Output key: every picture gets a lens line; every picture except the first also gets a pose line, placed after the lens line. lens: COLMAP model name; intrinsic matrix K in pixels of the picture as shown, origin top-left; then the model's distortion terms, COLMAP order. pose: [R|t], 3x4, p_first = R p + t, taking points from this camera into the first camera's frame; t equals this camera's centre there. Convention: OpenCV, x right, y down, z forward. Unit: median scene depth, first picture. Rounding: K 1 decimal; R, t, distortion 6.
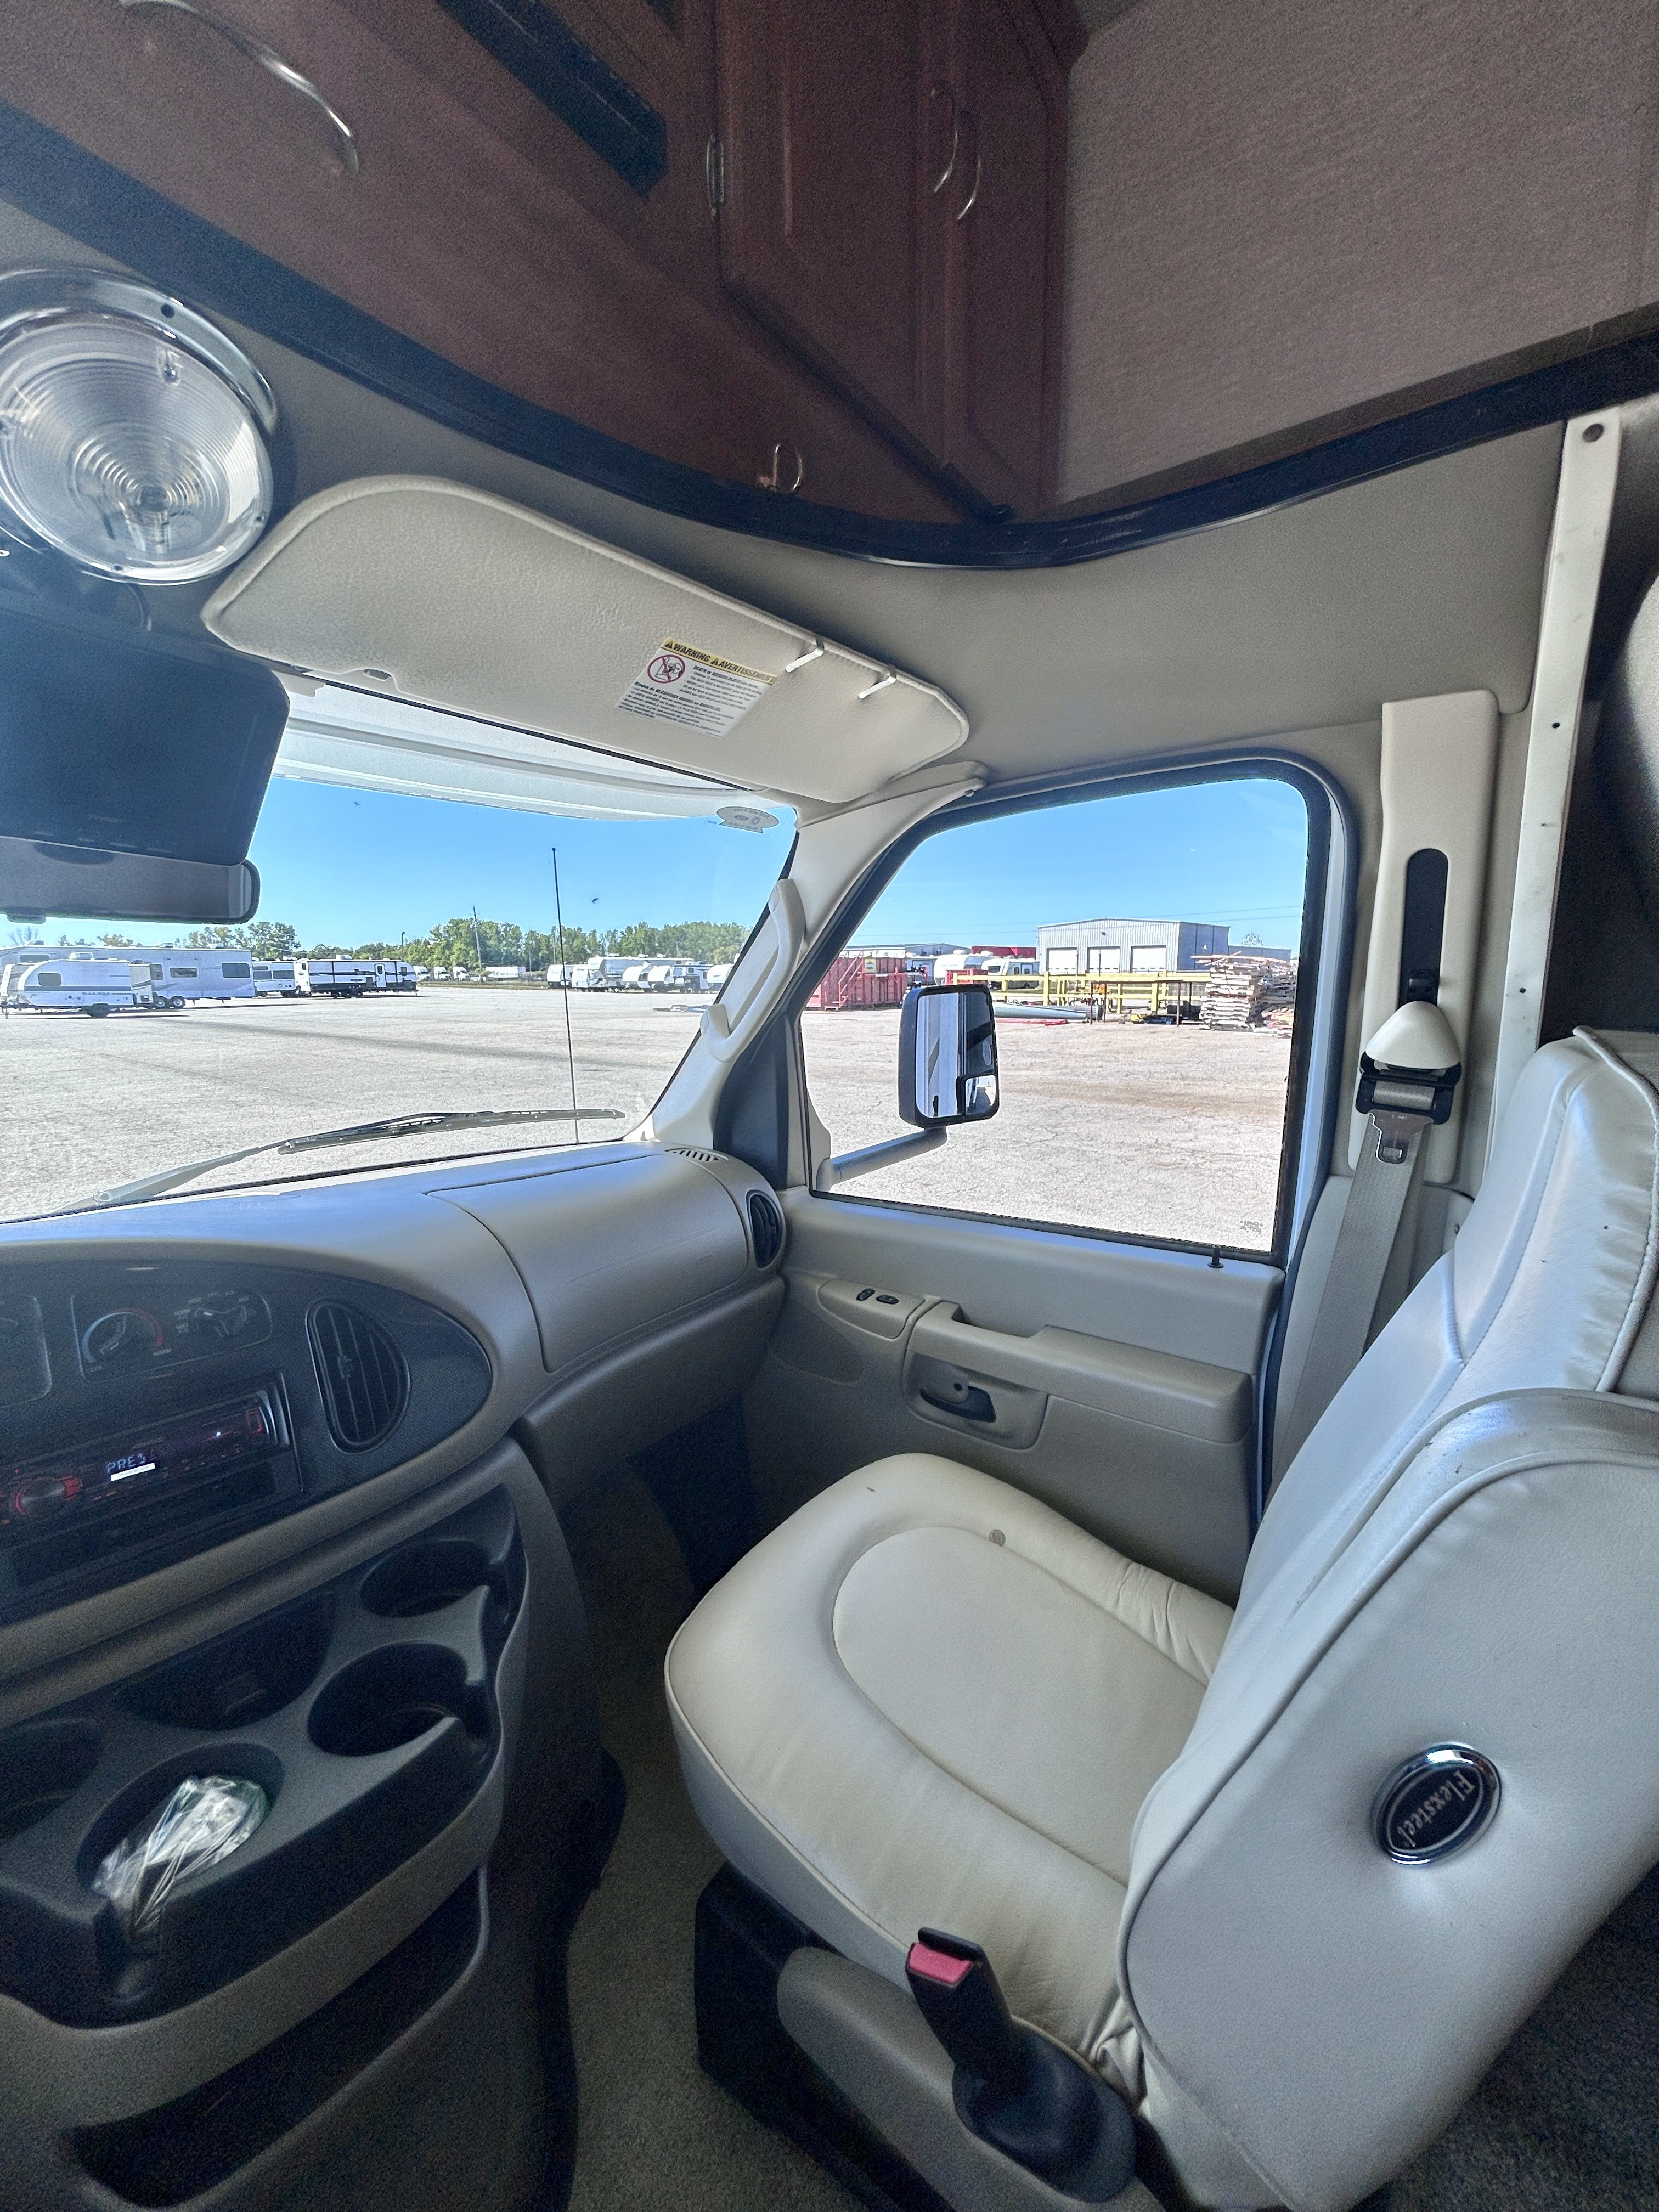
lens RADIAL K [[889.8, 0, 830.5], [0, 889.8, 1100.1], [0, 0, 1]] dist [-0.002135, -0.000365]
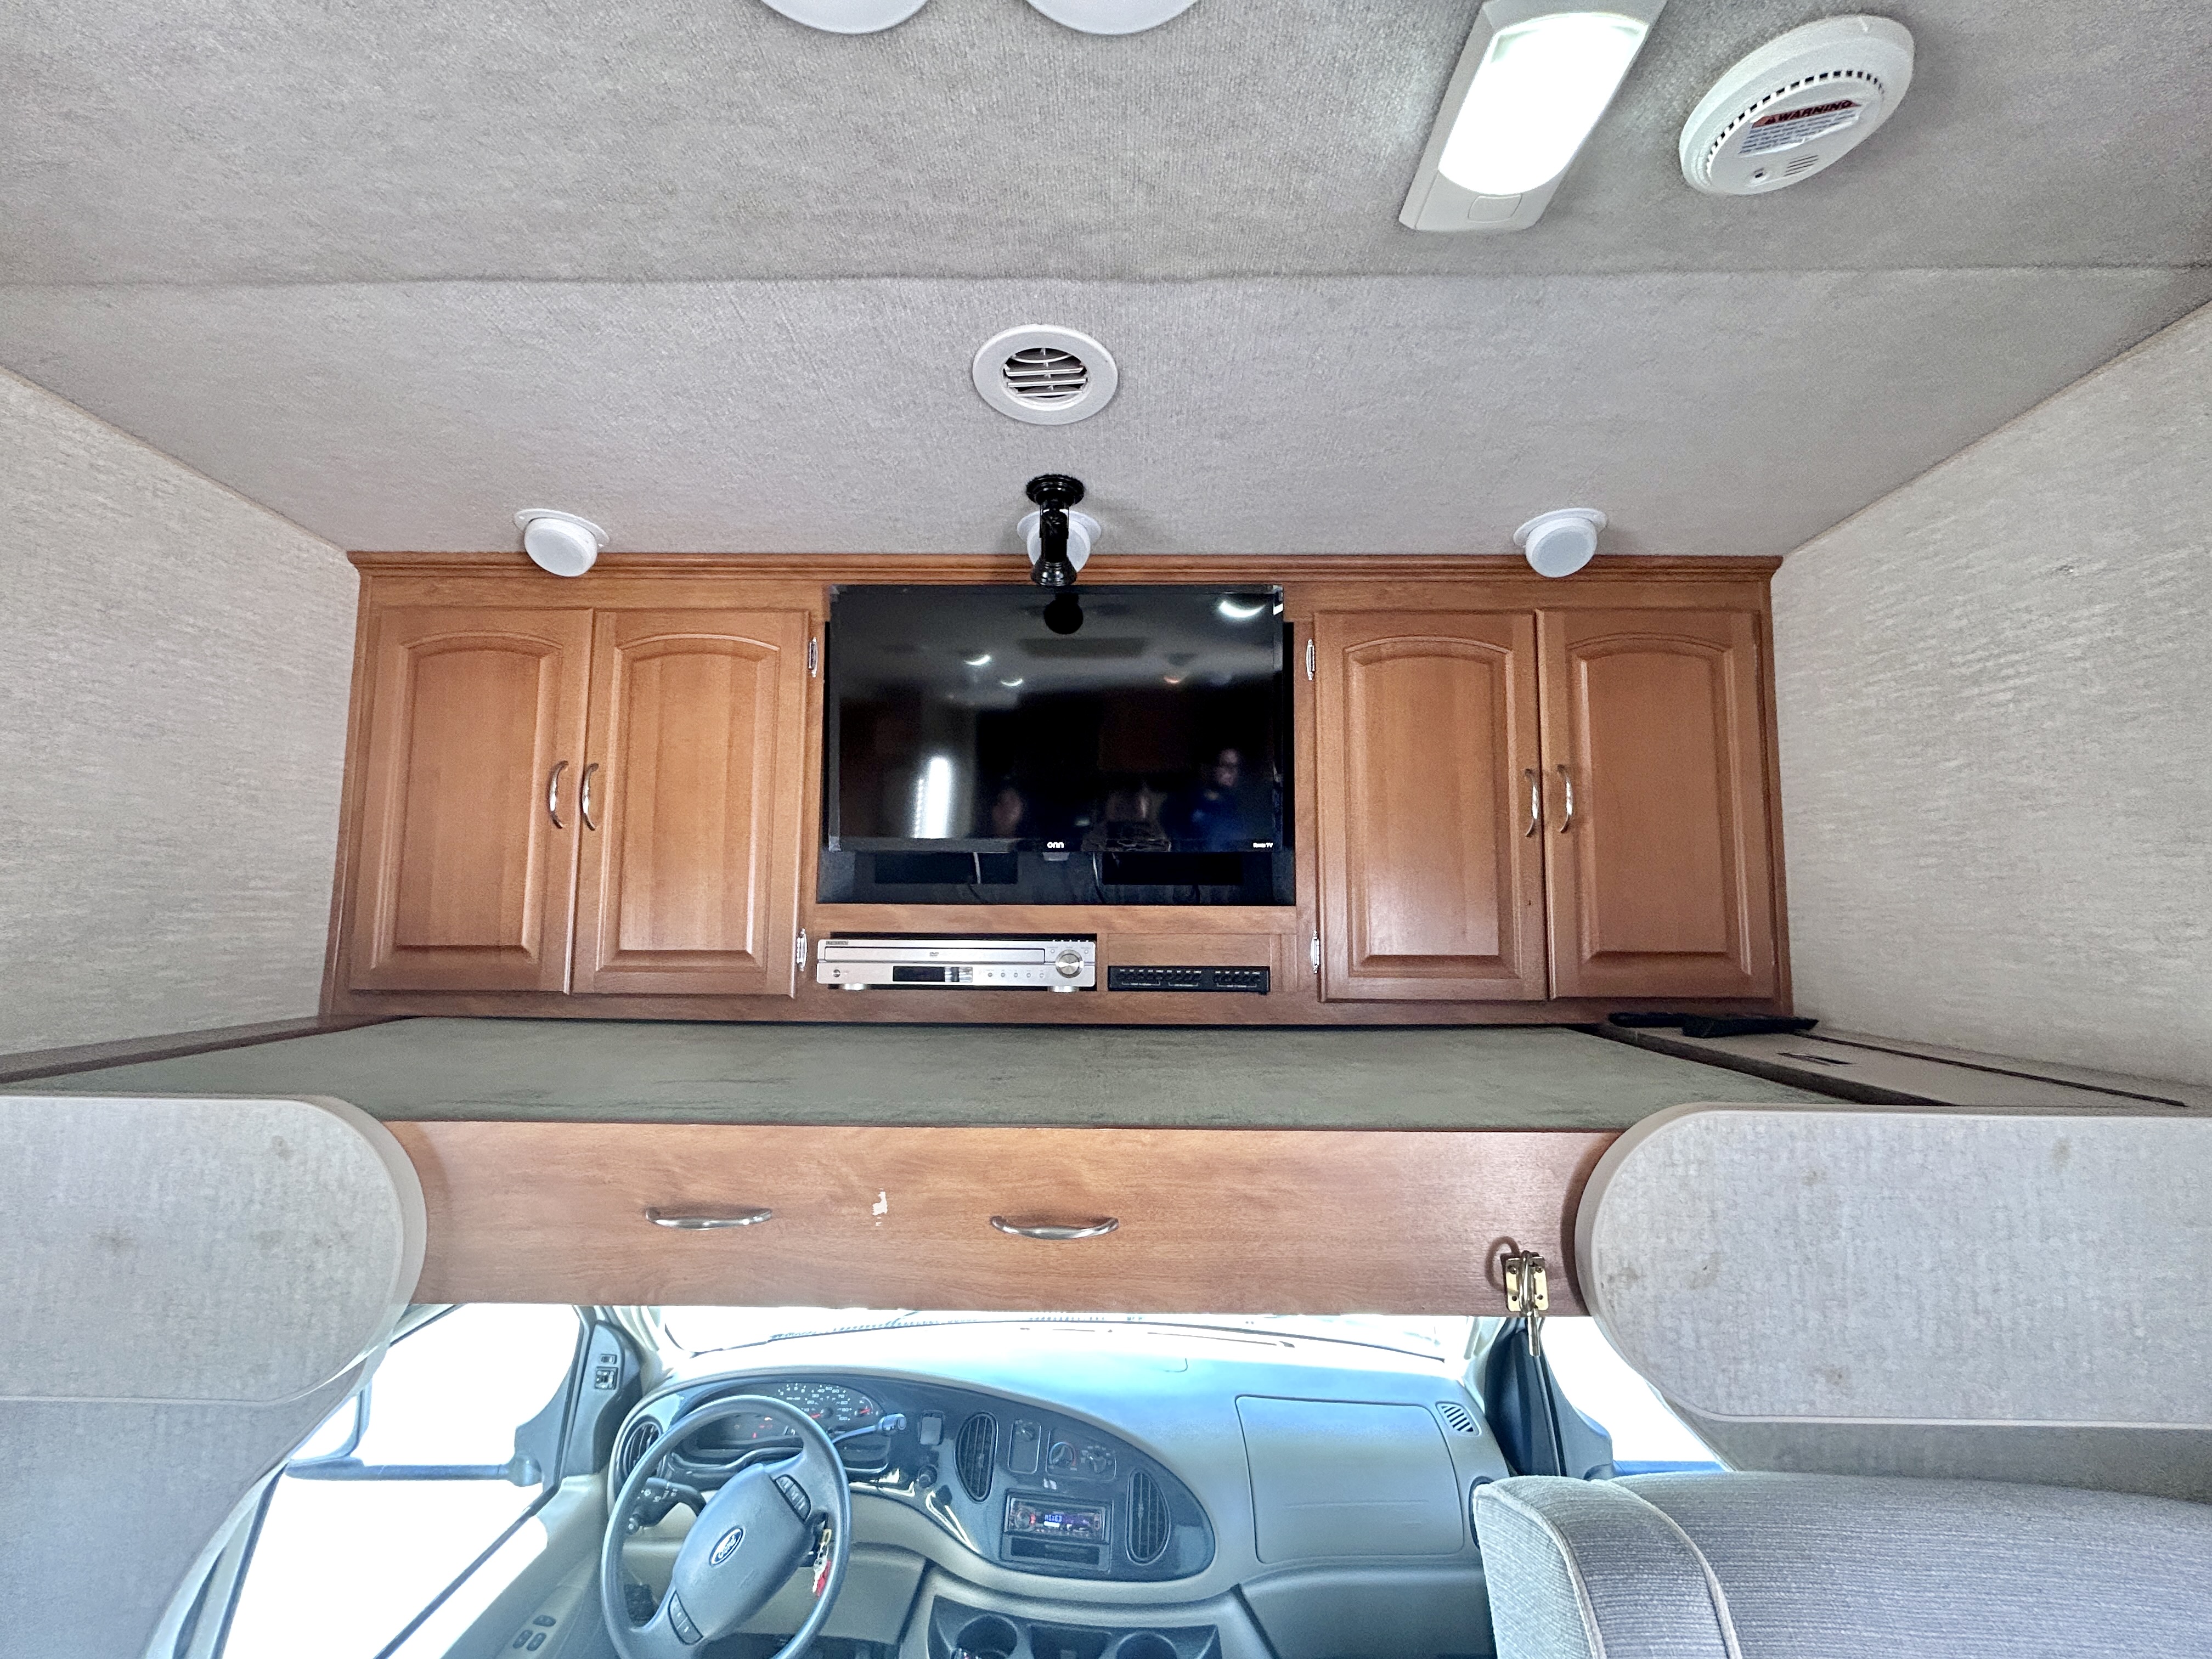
lens RADIAL K [[885.3, 0, 1102.4], [0, 885.3, 831.2], [0, 0, 1]] dist [-0.001529, -0.000574]
pose [[0.576373, -0.058019, -0.815124, 0.736258], [-0.123147, 0.979919, -0.156826, -0.581114], [0.807854, 0.190771, 0.557654, -0.314774]]
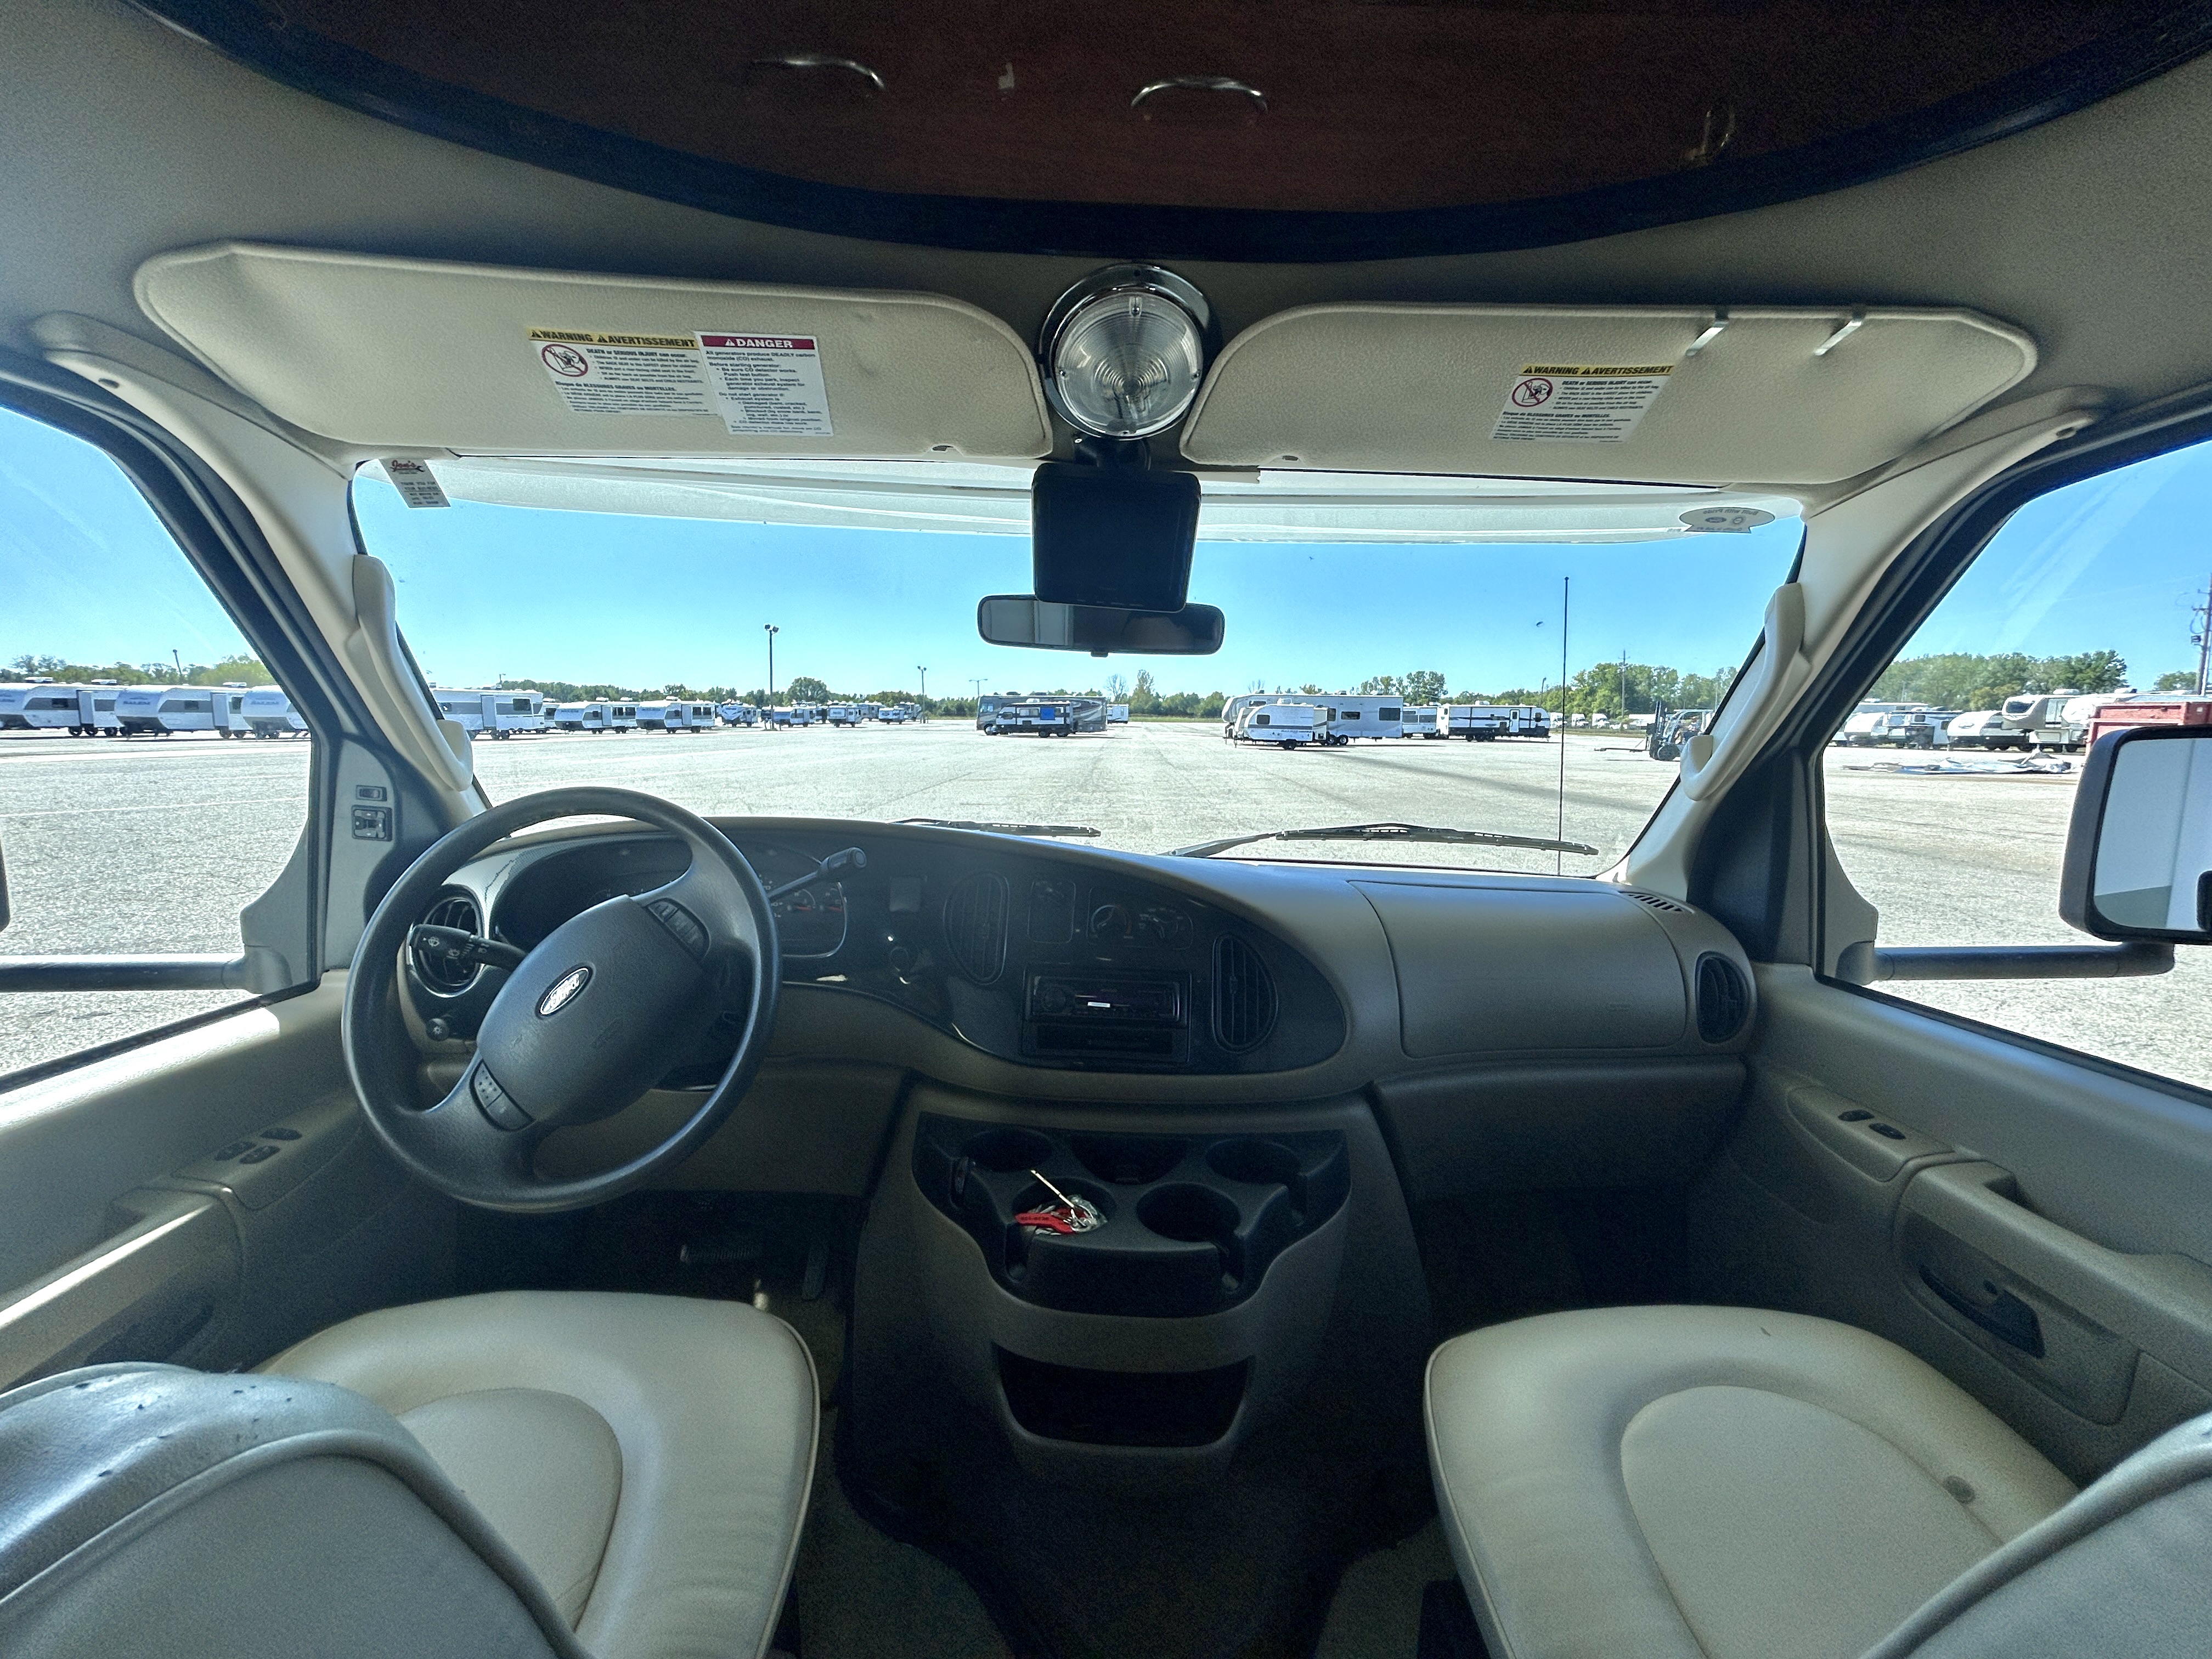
lens RADIAL K [[897.2, 0, 1098.4], [0, 897.2, 826.4], [0, 0, 1]] dist [0.000795, 0.000155]
pose [[0.624298, 0.108619, -0.773598, 0.219030], [-0.124885, 0.991427, 0.038422, 0.024753], [0.771139, 0.072624, 0.632511, -0.011153]]
